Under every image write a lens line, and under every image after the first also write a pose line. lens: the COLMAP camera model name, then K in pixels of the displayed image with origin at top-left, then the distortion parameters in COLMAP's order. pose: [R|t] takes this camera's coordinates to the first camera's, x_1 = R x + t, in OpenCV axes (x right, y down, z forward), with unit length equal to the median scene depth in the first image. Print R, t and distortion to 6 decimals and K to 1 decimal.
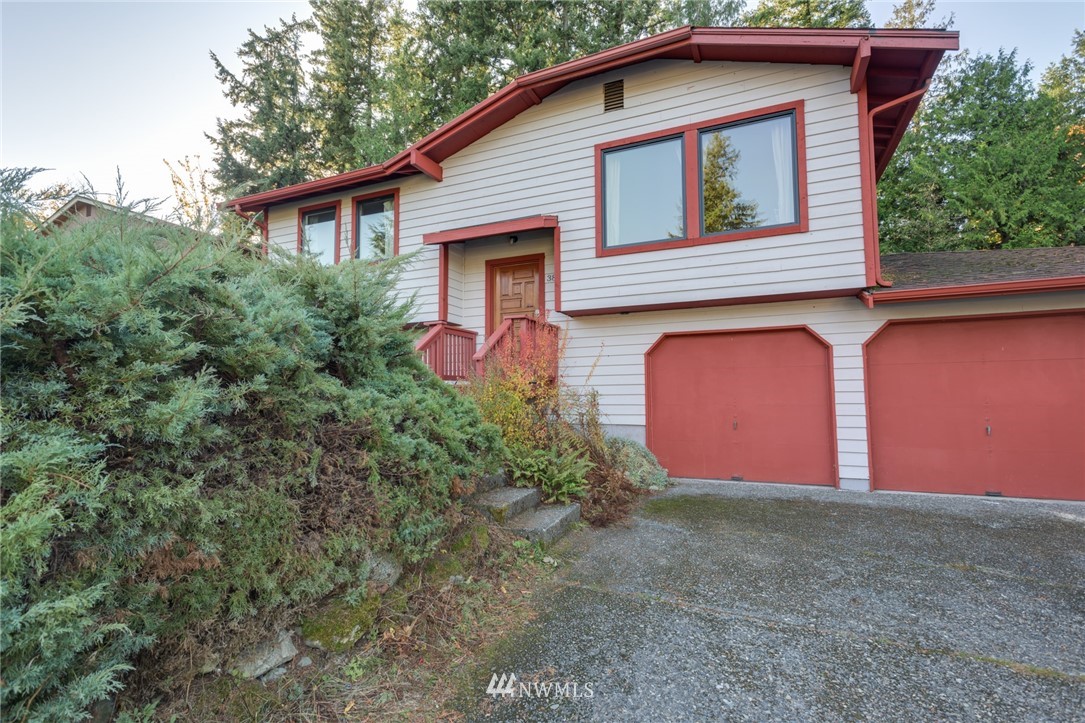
lens RADIAL K [[511.2, 0, 545.4], [0, 511.2, 363.0], [0, 0, 1]] dist [0.005703, 0.000335]
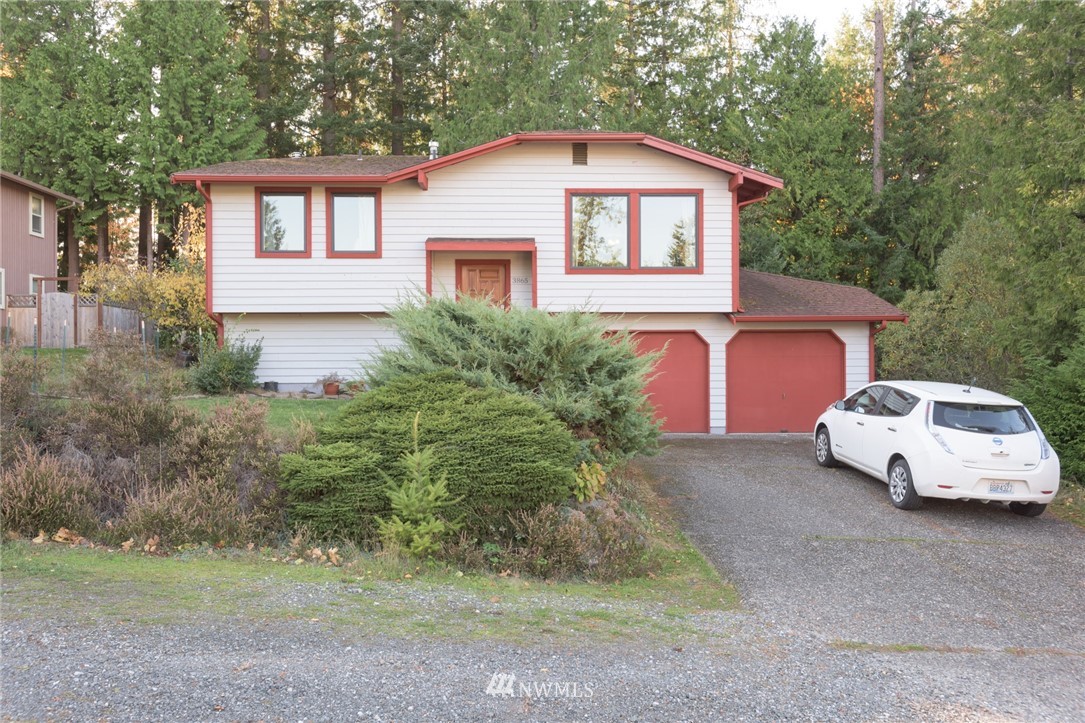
lens RADIAL K [[869.0, 0, 541.2], [0, 869.0, 362.4], [0, 0, 1]] dist [0.005563, 0.003063]
pose [[0.900094, 0.005763, 0.435658, -1.060744], [-0.035173, 0.997610, 0.059473, -0.117442], [-0.434274, -0.068855, 0.898146, -1.170267]]
